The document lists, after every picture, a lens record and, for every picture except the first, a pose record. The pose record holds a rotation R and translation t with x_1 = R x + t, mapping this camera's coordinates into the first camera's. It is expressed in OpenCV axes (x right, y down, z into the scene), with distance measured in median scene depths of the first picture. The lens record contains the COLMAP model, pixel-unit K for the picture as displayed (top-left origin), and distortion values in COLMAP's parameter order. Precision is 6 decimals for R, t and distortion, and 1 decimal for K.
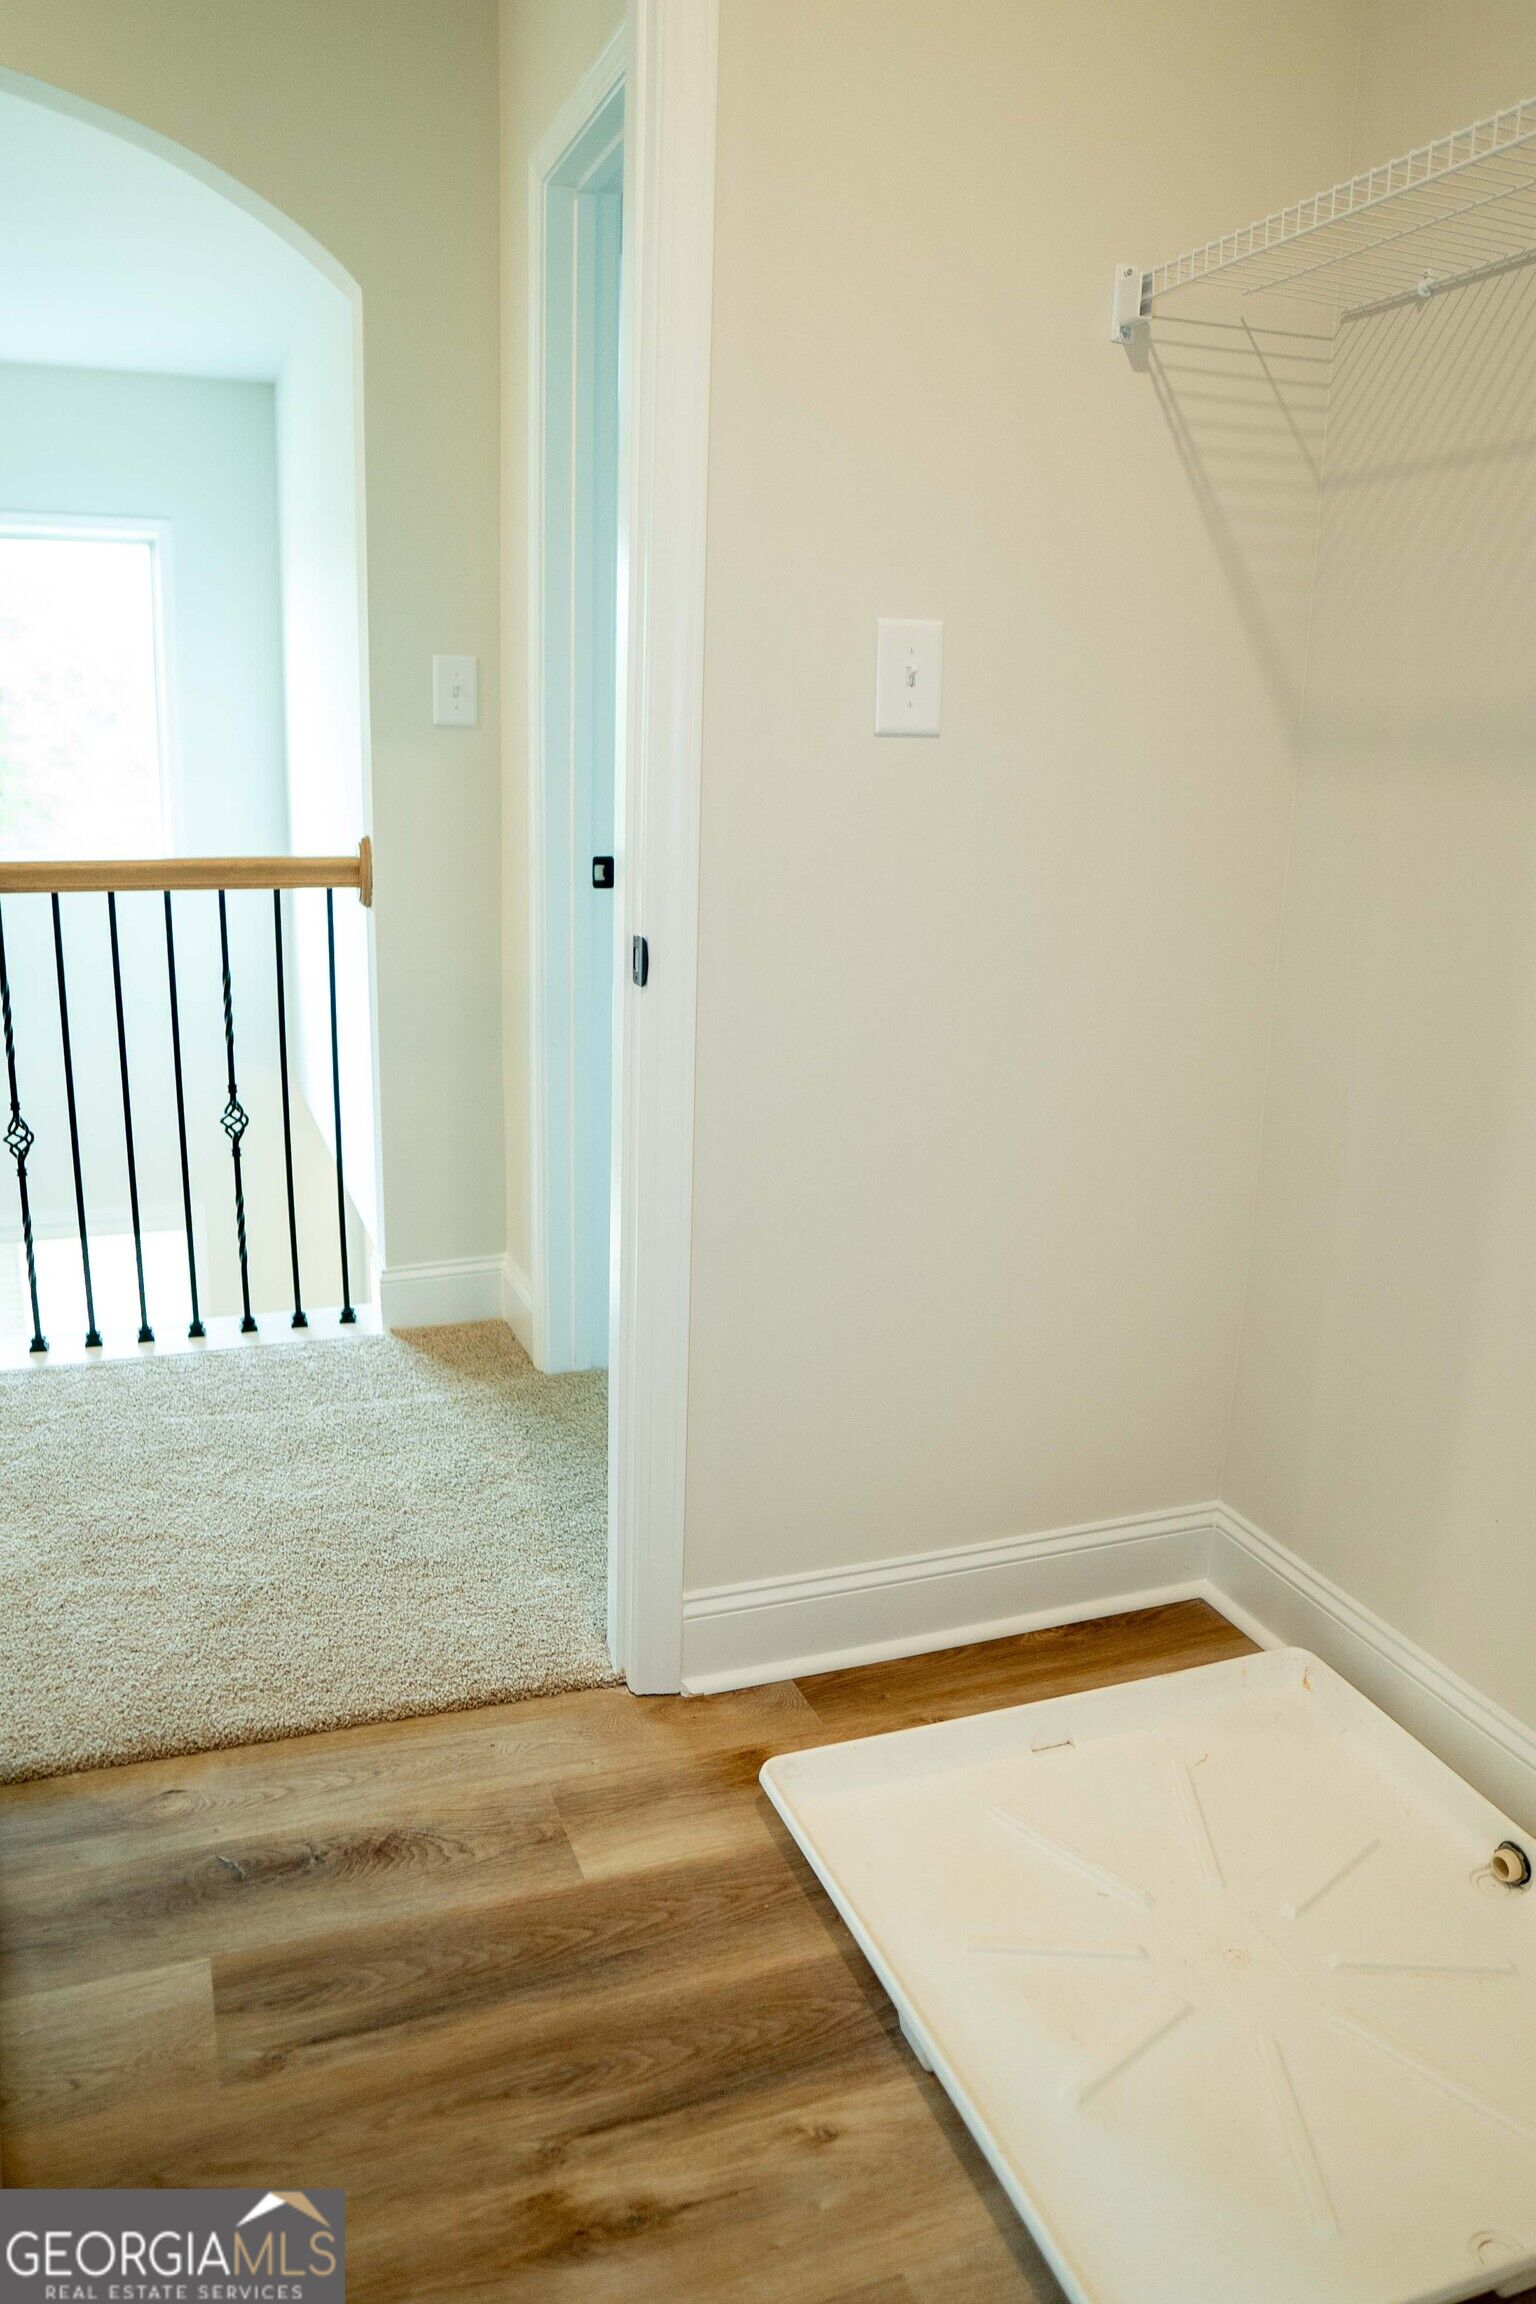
lens RADIAL K [[1612.7, 0, 765.2], [0, 1612.7, 1152.7], [0, 0, 1]] dist [-0.048213, 0.003439]
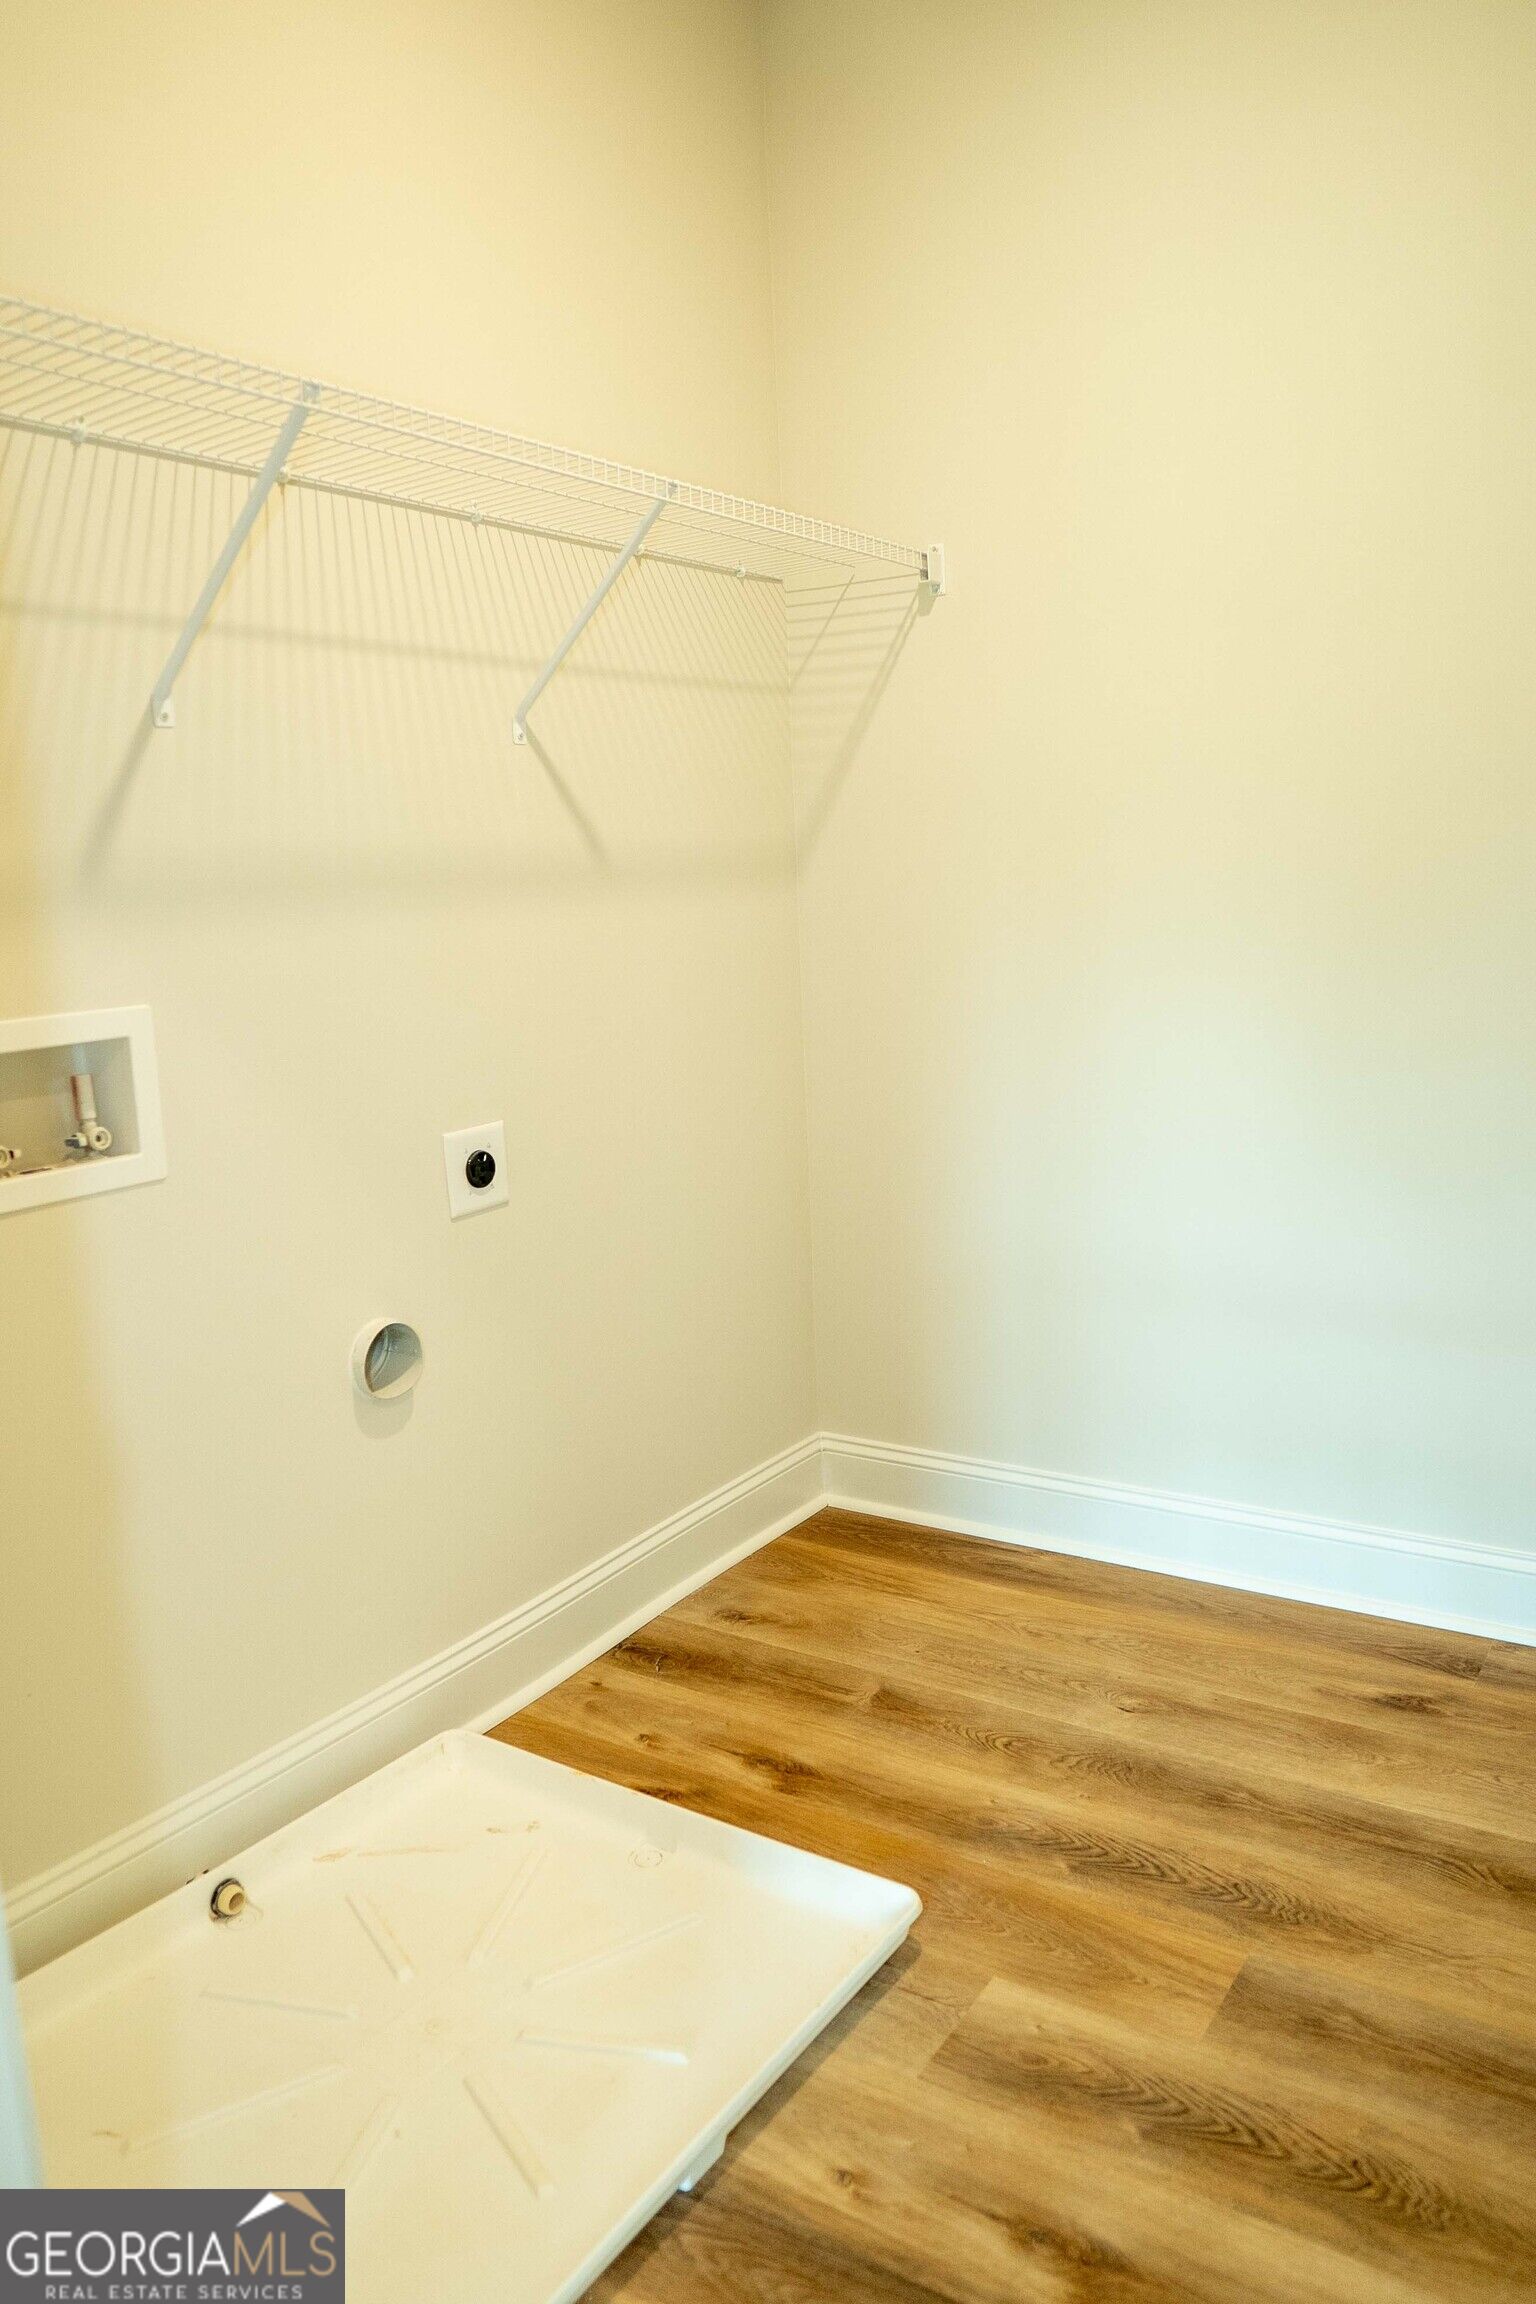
lens RADIAL K [[1612.7, 0, 766.1], [0, 1612.7, 1151.7], [0, 0, 1]] dist [-0.048213, 0.003439]
pose [[-0.582558, -0.132320, 0.801946, -0.697391], [0.224013, 0.922307, 0.314910, -0.361266], [-0.781309, 0.363100, -0.507656, 1.348924]]
